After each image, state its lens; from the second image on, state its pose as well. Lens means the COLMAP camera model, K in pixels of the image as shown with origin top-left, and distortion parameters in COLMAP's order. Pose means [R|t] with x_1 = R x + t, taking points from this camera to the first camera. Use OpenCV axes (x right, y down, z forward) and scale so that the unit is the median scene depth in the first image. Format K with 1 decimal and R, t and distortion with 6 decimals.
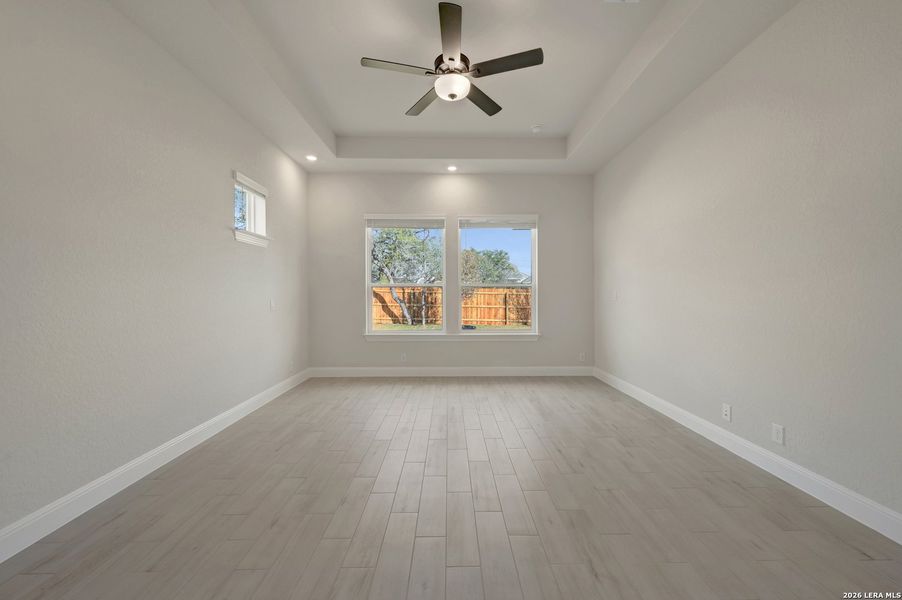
lens RADIAL K [[355.8, 0, 455.5], [0, 355.8, 299.0], [0, 0, 1]] dist [0.000251, -0.001375]
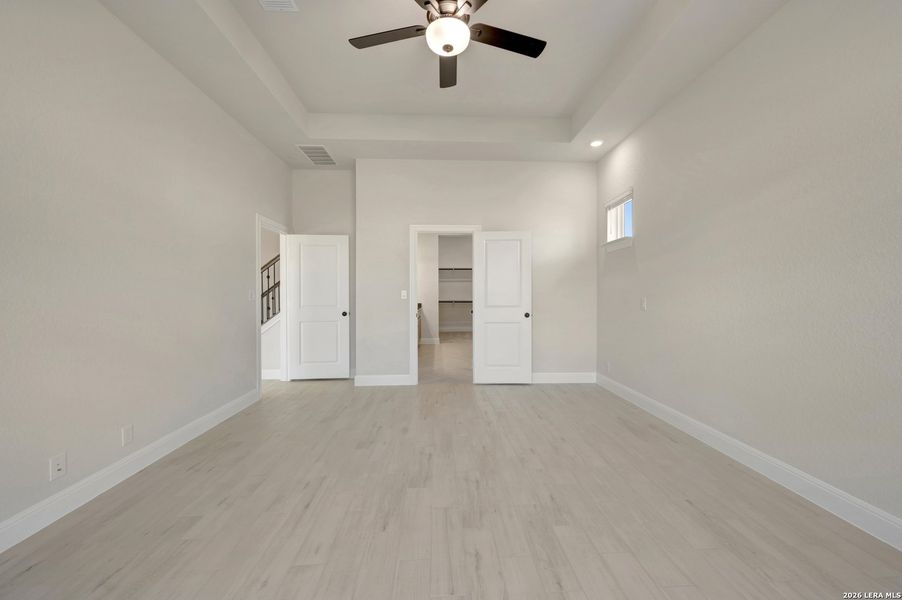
lens RADIAL K [[355.8, 0, 452.8], [0, 355.8, 298.5], [0, 0, 1]] dist [0.000251, -0.001375]
pose [[-0.999237, 0.009458, -0.037903, 0.009358], [0.008955, 0.999870, 0.013417, -0.005145], [0.038025, 0.013067, -0.999191, 0.887197]]
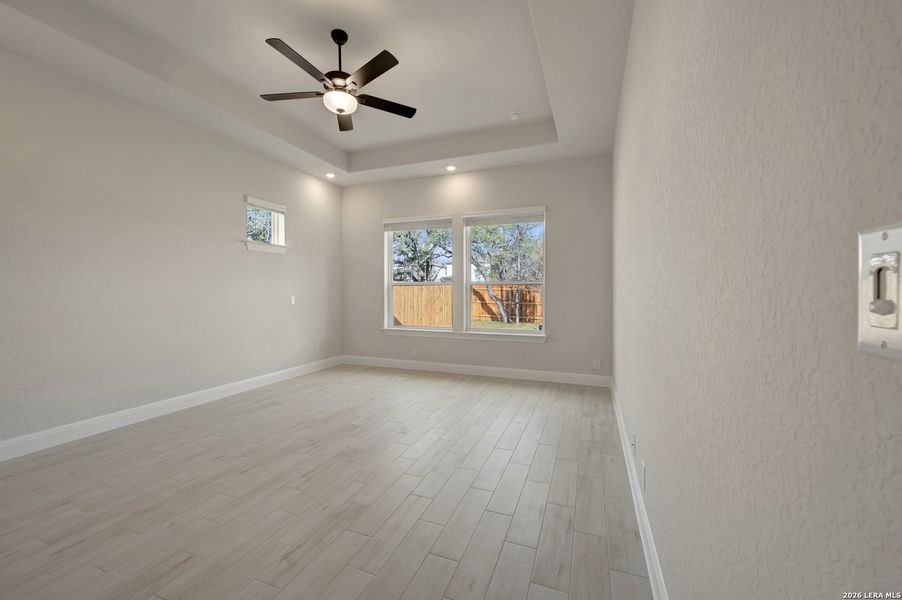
lens RADIAL K [[355.8, 0, 450.6], [0, 355.8, 296.7], [0, 0, 1]] dist [0.000251, -0.001375]
pose [[0.926711, 0.006459, -0.375720, 0.352252], [-0.006752, 0.999977, 0.000536, -0.001309], [0.375715, 0.002041, 0.926733, 0.056851]]
